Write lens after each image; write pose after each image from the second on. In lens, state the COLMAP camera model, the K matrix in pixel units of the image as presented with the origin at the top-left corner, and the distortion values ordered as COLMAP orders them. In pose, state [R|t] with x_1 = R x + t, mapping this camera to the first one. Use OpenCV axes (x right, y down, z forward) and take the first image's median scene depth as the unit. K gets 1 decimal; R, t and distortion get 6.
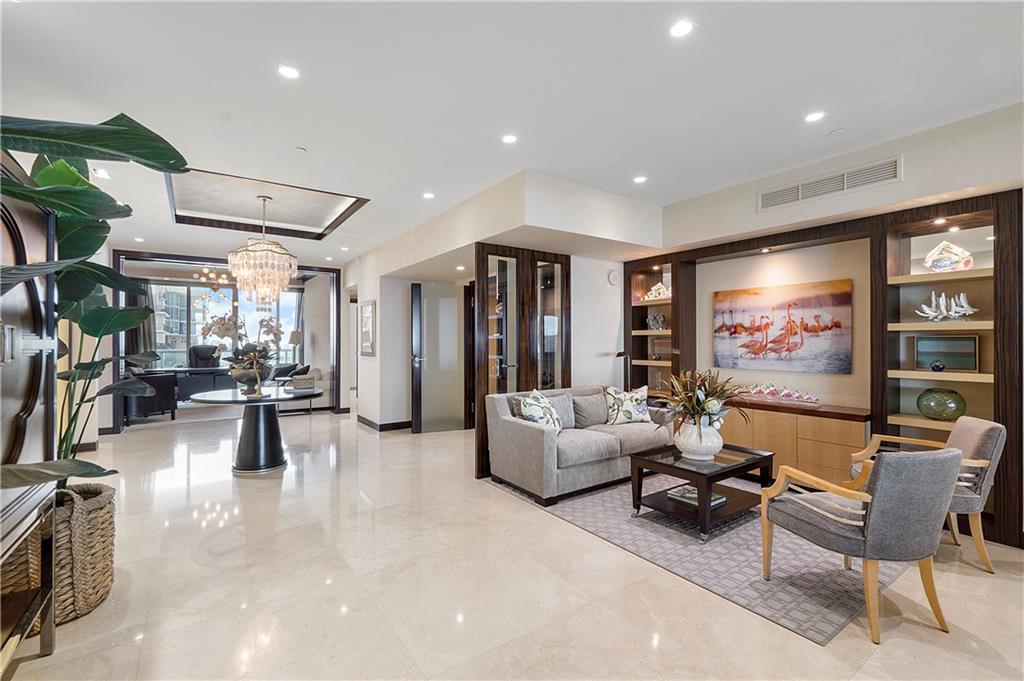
lens RADIAL K [[444.5, 0, 502.4], [0, 444.5, 339.4], [0, 0, 1]] dist [-0.002529, -0.000244]
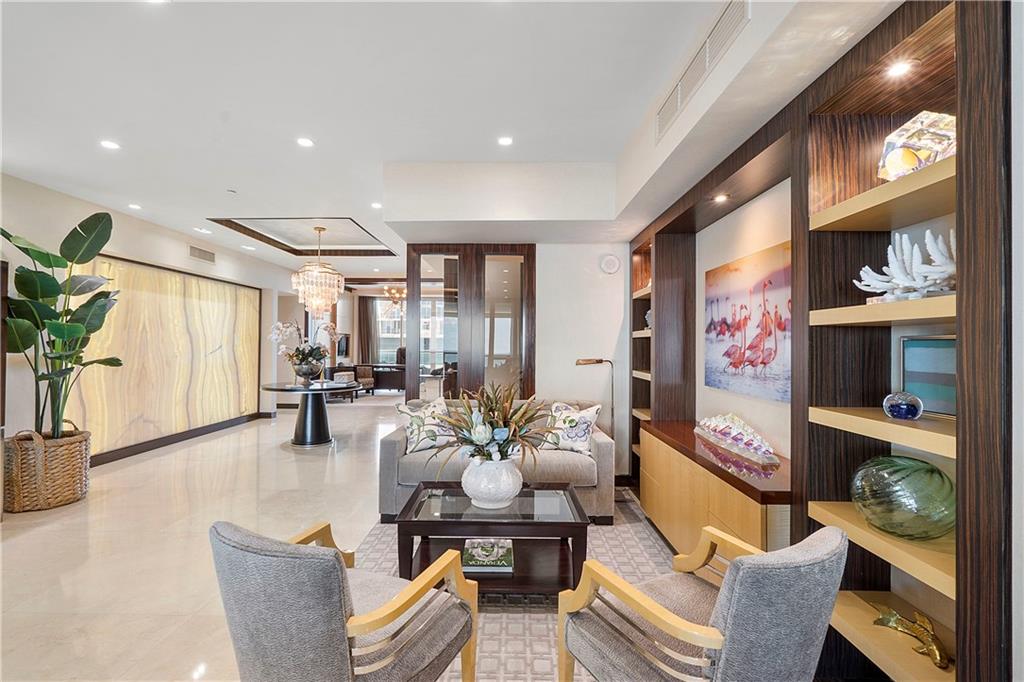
lens RADIAL K [[444.5, 0, 509.6], [0, 444.5, 340.0], [0, 0, 1]] dist [-0.002529, -0.000244]
pose [[0.820367, 0.002023, -0.571834, 0.654862], [-0.007478, 0.999946, -0.007190, 0.001732], [0.571789, 0.010175, 0.820338, 0.306973]]
